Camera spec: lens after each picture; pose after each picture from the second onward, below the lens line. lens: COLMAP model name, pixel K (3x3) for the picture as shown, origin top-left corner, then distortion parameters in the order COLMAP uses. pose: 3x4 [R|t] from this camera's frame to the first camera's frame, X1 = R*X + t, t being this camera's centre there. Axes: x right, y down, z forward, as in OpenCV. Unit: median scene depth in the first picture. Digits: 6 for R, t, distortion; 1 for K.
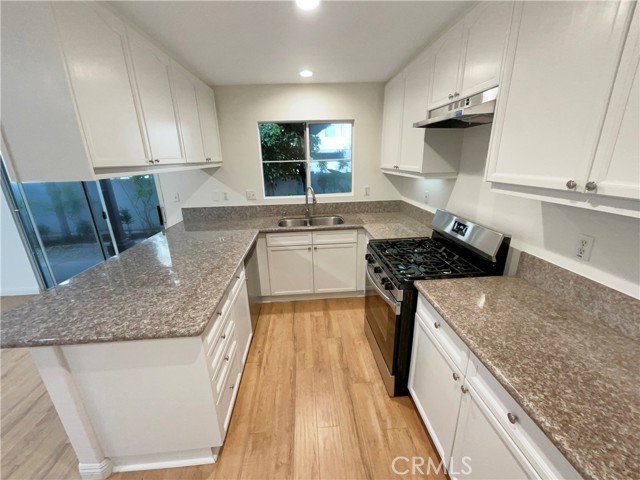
lens RADIAL K [[261.3, 0, 320.5], [0, 261.3, 240.5], [0, 0, 1]] dist [-0.003300, -0.000098]
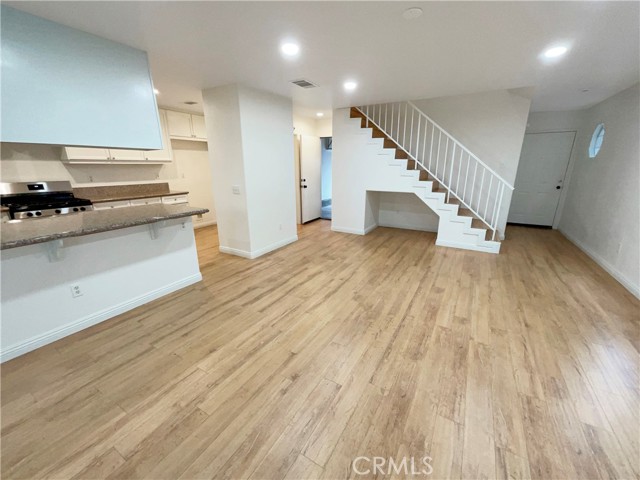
lens RADIAL K [[261.3, 0, 320.5], [0, 261.3, 240.5], [0, 0, 1]] dist [-0.003300, -0.000098]
pose [[-0.825628, -0.129608, 0.549127, -1.631129], [0.192900, 0.849767, 0.490597, -0.179075], [-0.530216, 0.510977, -0.676590, 0.991347]]
